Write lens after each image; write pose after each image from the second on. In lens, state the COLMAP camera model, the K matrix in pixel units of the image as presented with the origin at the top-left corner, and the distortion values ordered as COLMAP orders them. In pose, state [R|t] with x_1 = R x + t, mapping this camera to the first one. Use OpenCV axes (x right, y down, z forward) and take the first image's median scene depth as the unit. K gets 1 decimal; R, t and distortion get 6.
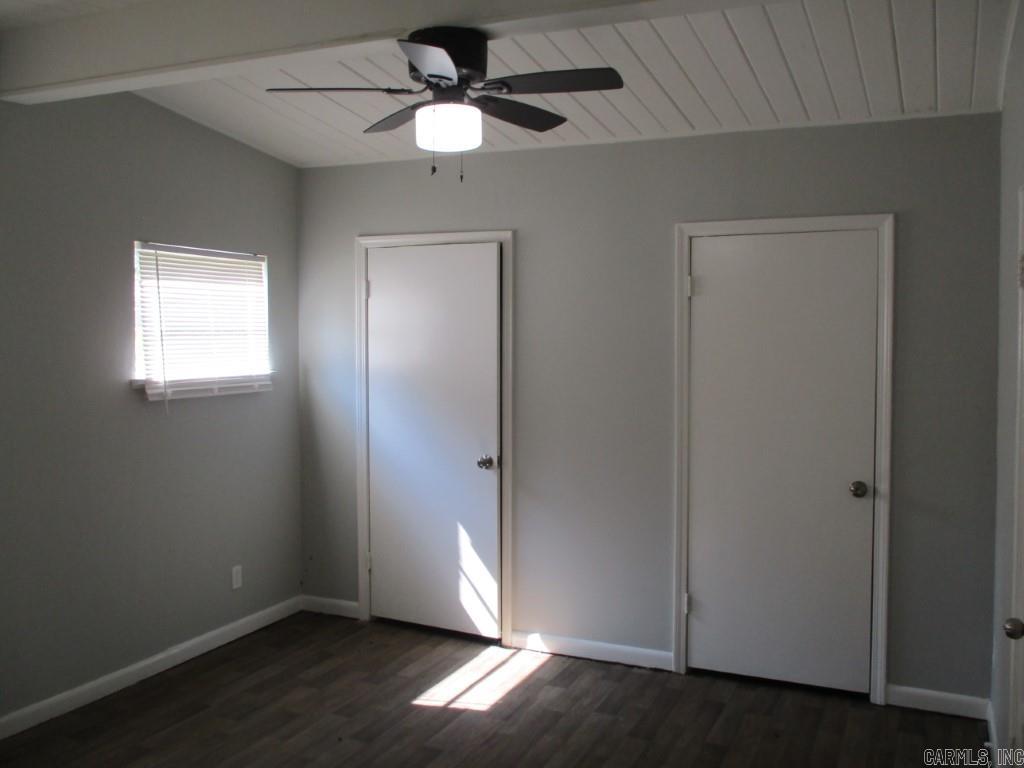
lens RADIAL K [[944.3, 0, 509.7], [0, 944.3, 383.6], [0, 0, 1]] dist [0.024592, 0.000000]
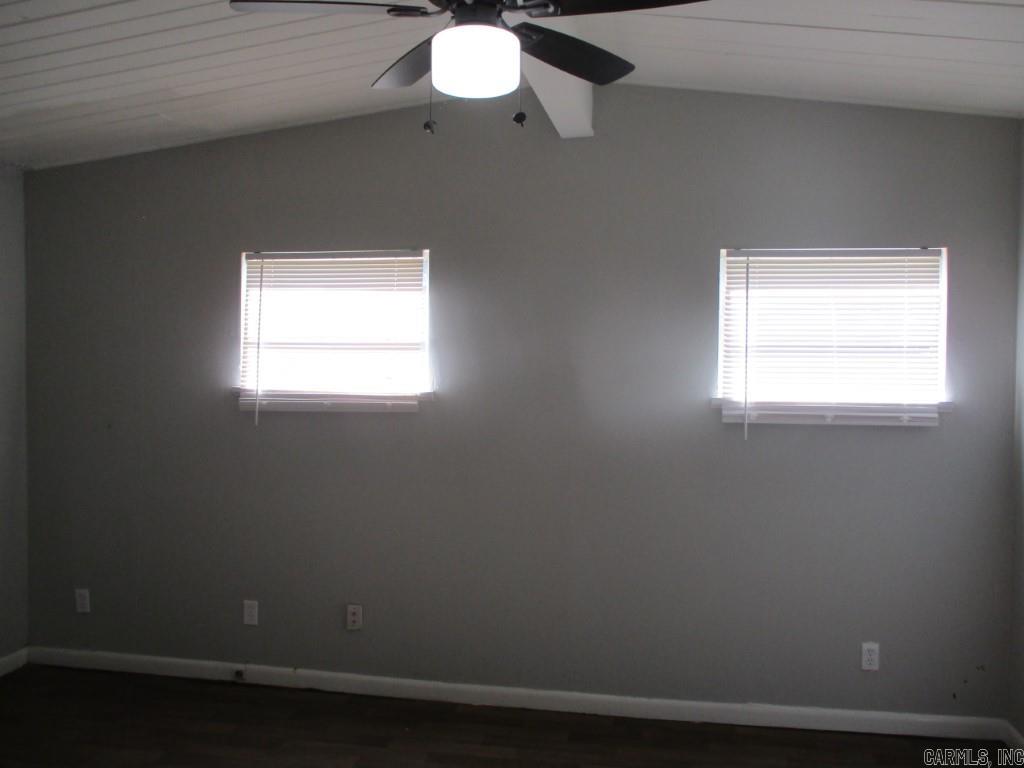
lens RADIAL K [[797.9, 0, 513.1], [0, 797.9, 367.9], [0, 0, 1]] dist [-0.011050, -0.003199]
pose [[0.291589, 0.021522, -0.956302, 0.289907], [-0.059294, 0.998231, 0.004386, -0.025043], [0.954704, 0.055424, 0.292349, 0.569619]]
